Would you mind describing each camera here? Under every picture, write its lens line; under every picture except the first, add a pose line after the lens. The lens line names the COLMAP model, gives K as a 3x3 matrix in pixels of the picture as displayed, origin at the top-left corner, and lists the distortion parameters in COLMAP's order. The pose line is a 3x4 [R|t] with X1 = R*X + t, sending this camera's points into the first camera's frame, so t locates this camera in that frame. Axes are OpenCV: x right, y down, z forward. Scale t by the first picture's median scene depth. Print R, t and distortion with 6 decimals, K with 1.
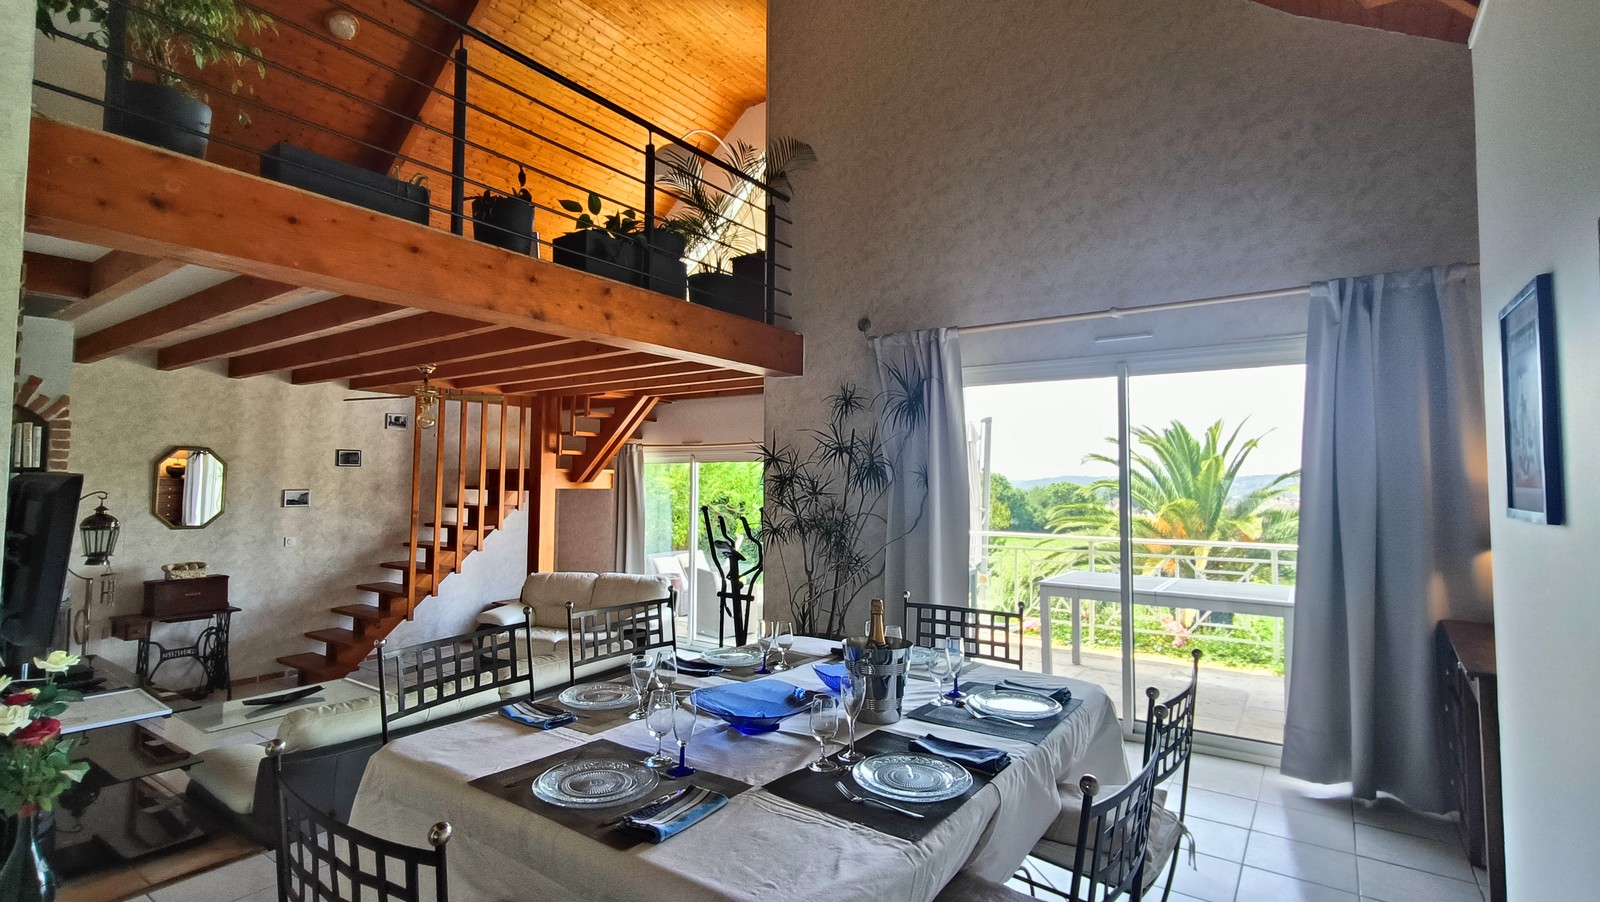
lens RADIAL K [[748.4, 0, 798.0], [0, 748.4, 448.9], [0, 0, 1]] dist [0.002320, 0.001251]
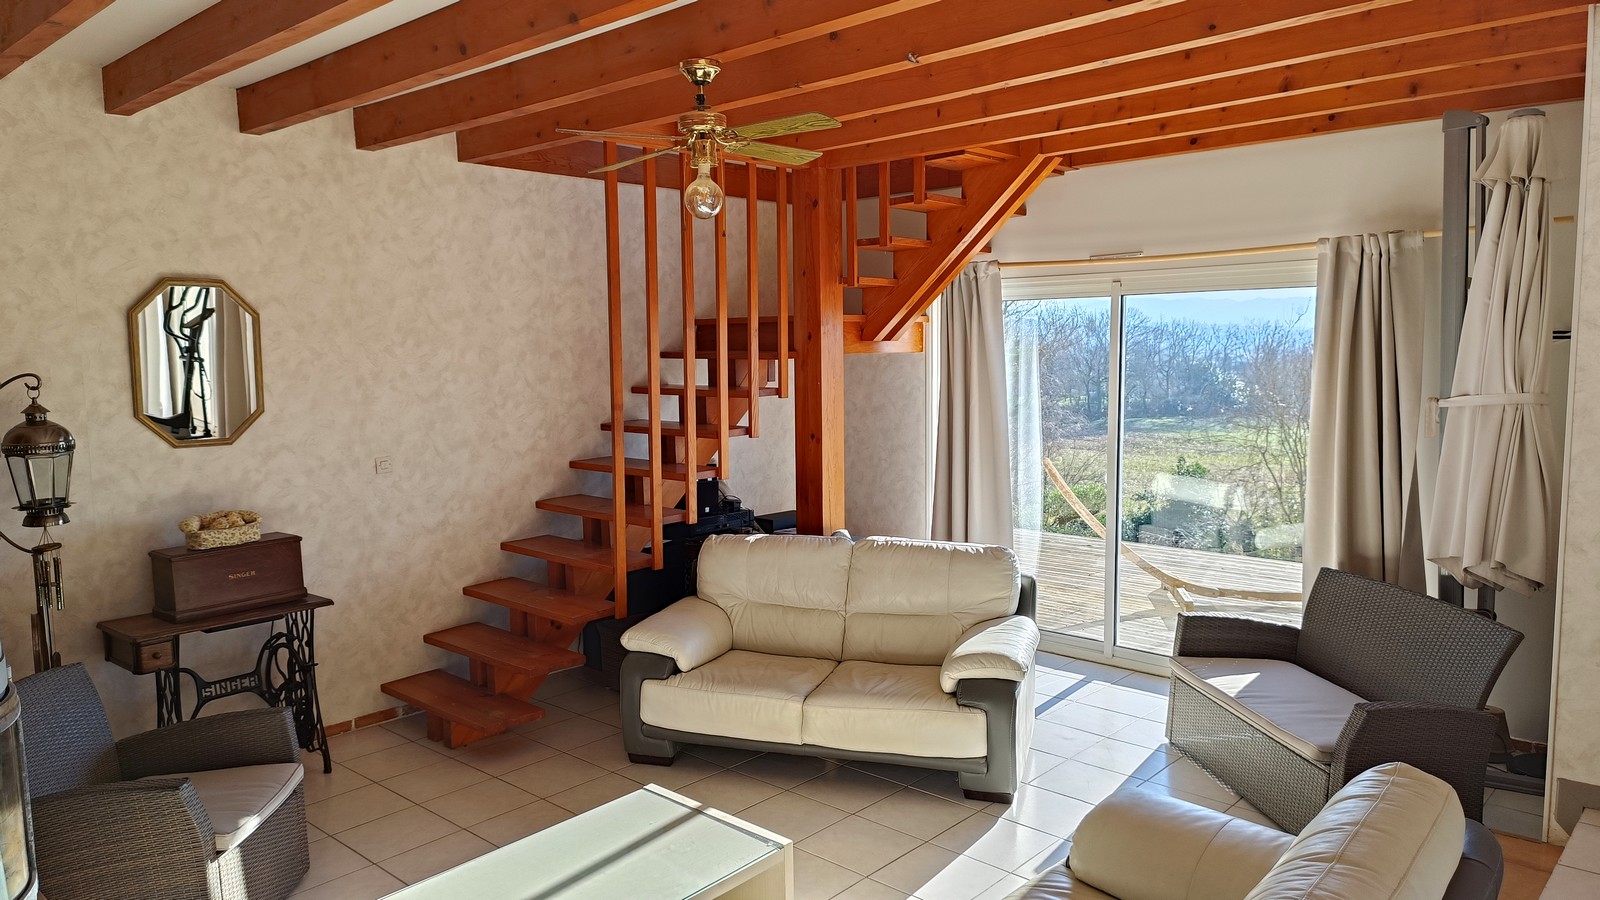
lens RADIAL K [[1077.6, 0, 849.5], [0, 1077.6, 491.0], [0, 0, 1]] dist [0.016902, -0.008136]
pose [[0.997107, -0.016421, -0.074222, -0.320780], [0.028701, 0.985446, 0.167549, 0.026713], [0.070391, -0.169194, 0.983066, 0.302797]]
